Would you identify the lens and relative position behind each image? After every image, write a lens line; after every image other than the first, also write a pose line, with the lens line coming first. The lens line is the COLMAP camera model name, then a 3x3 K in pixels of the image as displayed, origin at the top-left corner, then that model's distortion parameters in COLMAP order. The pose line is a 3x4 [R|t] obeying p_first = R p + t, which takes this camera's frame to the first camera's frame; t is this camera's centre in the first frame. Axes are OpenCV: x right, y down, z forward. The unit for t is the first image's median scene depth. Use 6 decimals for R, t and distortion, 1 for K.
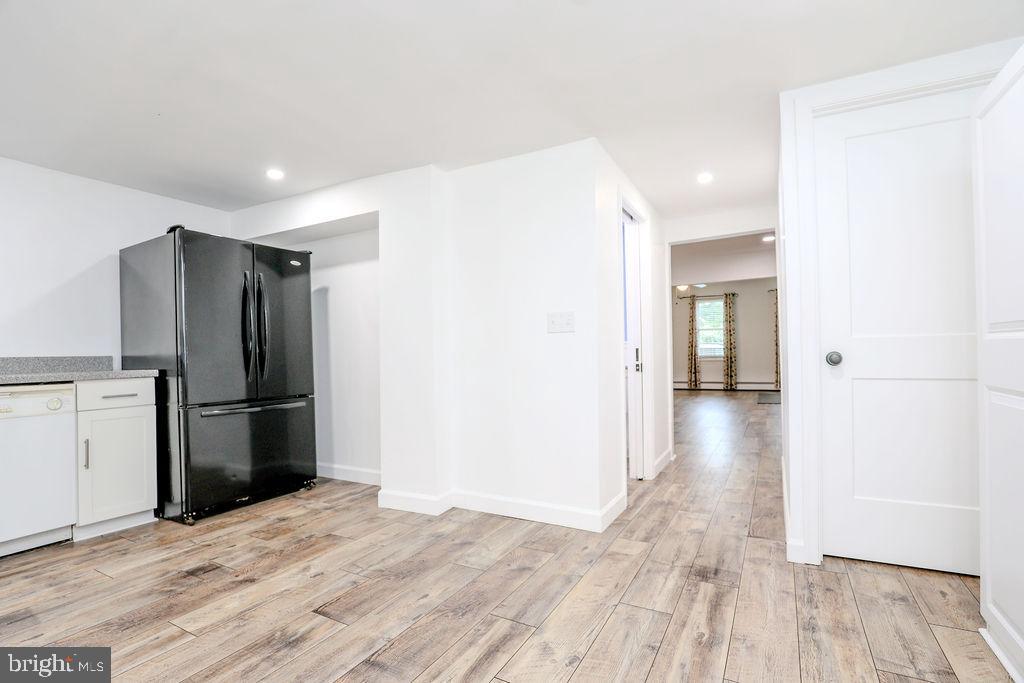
lens RADIAL K [[478.3, 0, 522.3], [0, 478.3, 347.2], [0, 0, 1]] dist [-0.040085, 0.008518]
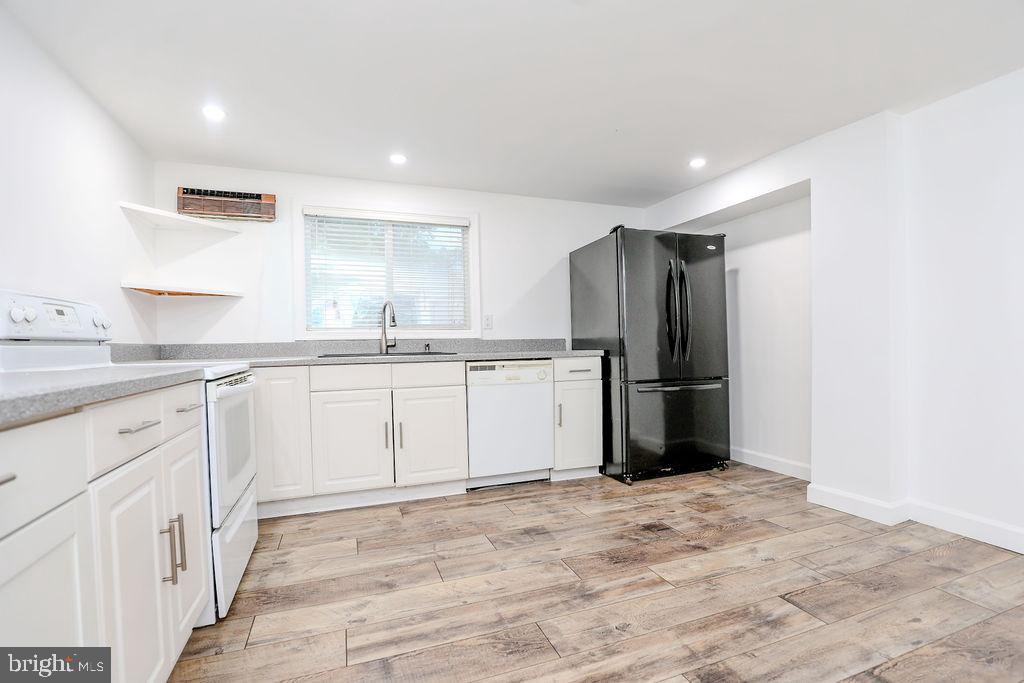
lens RADIAL K [[479.7, 0, 528.1], [0, 479.7, 346.6], [0, 0, 1]] dist [-0.027490, 0.001492]
pose [[0.763900, 0.009541, -0.645264, -0.155558], [0.010828, 0.999560, 0.027598, 0.004155], [0.645244, -0.028069, 0.763461, -0.058530]]
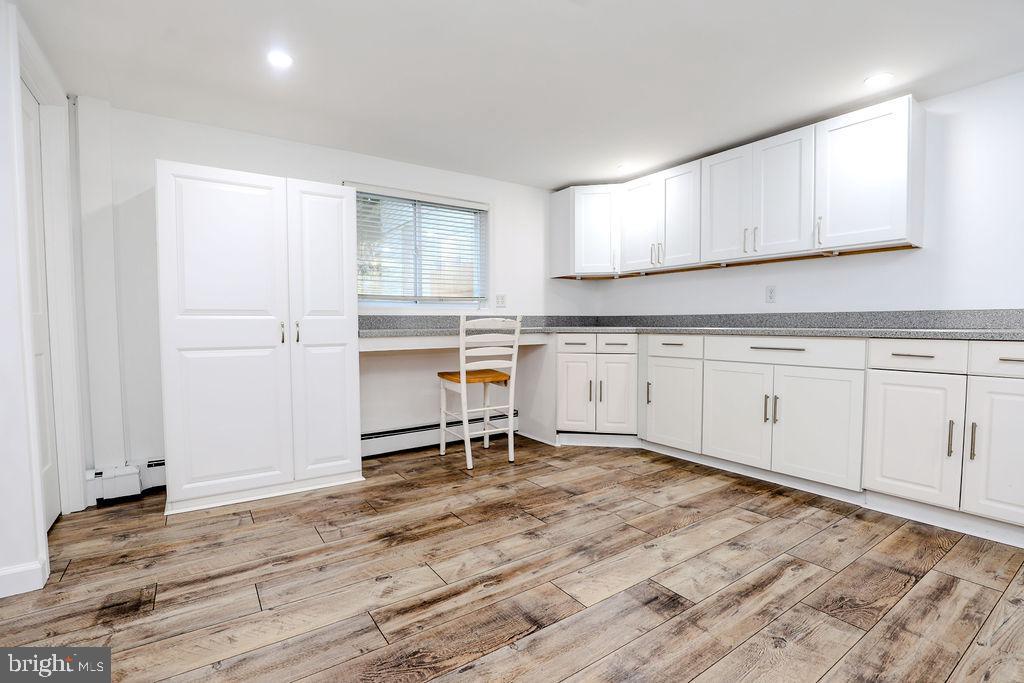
lens RADIAL K [[478.3, 0, 522.3], [0, 478.3, 347.2], [0, 0, 1]] dist [-0.040085, 0.008518]
pose [[-0.892462, 0.001505, 0.451121, -0.448939], [0.018552, 0.999271, 0.033367, 0.028364], [-0.450742, 0.038148, -0.891839, 1.130523]]
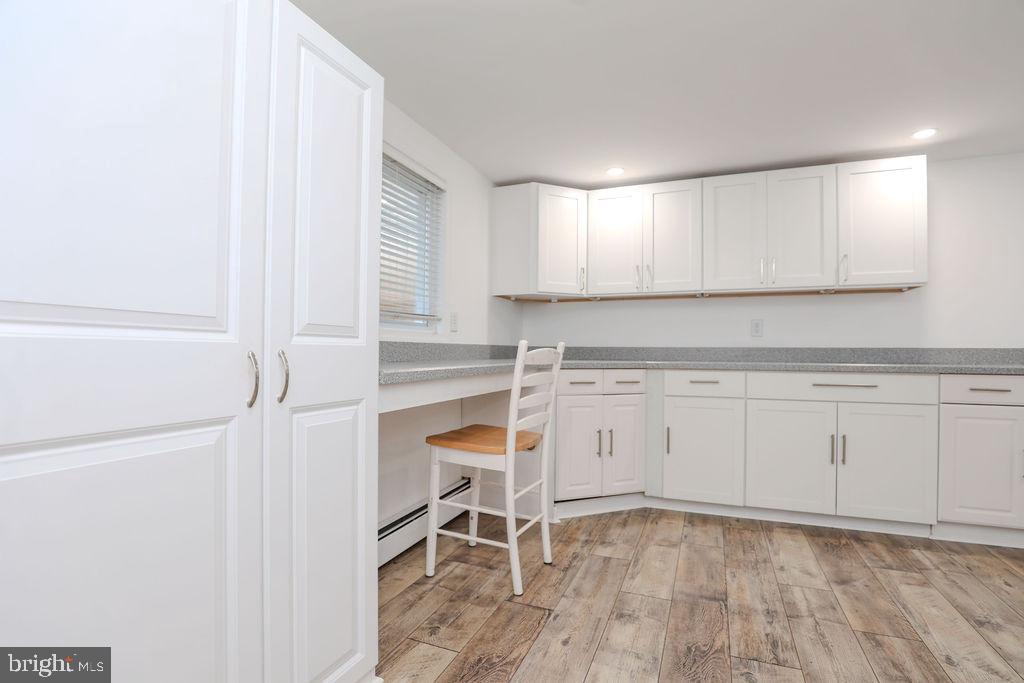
lens RADIAL K [[476.8, 0, 522.8], [0, 476.8, 351.1], [0, 0, 1]] dist [-0.040181, 0.008483]
pose [[-0.993120, 0.012183, -0.116463, 0.321836], [0.013551, 0.999848, -0.010964, 0.005890], [0.116311, -0.012467, -0.993135, 0.842951]]
